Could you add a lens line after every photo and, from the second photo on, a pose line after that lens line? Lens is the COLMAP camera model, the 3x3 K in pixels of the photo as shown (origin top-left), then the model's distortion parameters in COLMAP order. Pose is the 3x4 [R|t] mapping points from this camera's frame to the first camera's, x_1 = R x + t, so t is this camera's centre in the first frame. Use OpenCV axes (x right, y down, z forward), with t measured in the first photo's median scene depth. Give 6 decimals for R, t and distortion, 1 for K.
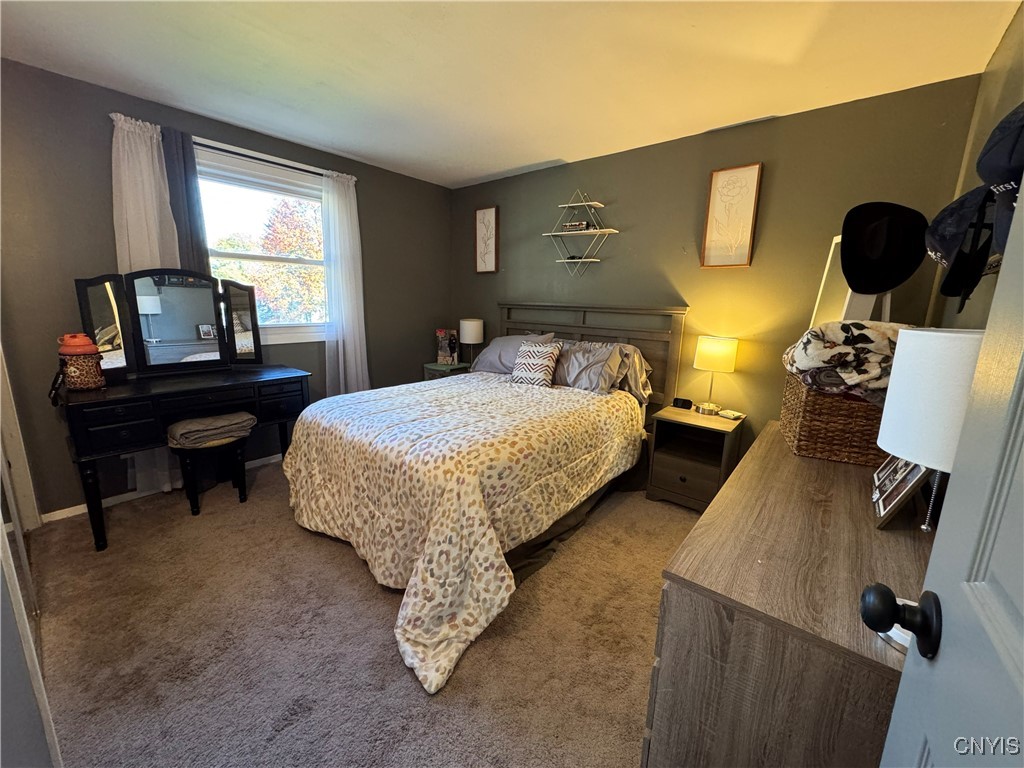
lens RADIAL K [[406.9, 0, 513.2], [0, 406.9, 382.2], [0, 0, 1]] dist [-0.002984, -0.000368]
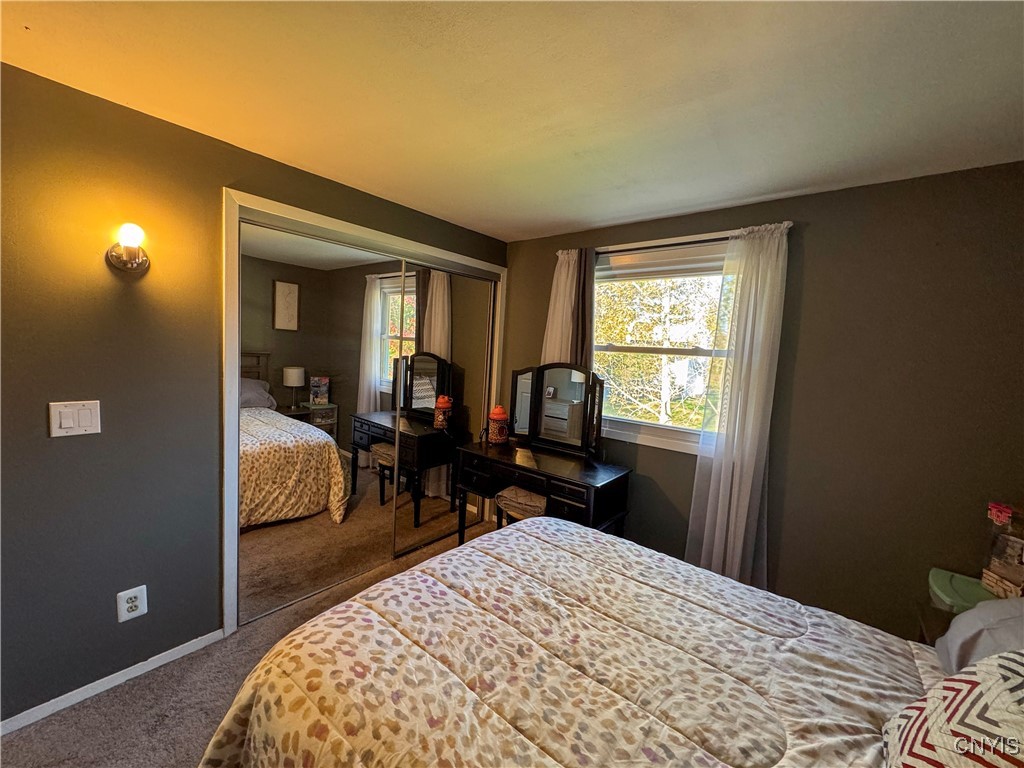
lens RADIAL K [[406.9, 0, 513.2], [0, 406.9, 382.2], [0, 0, 1]] dist [-0.002984, -0.000368]
pose [[0.010510, 0.052599, -0.998560, 0.389559], [-0.252611, 0.966364, 0.048245, -0.276337], [0.967511, 0.251741, 0.023443, 0.950685]]
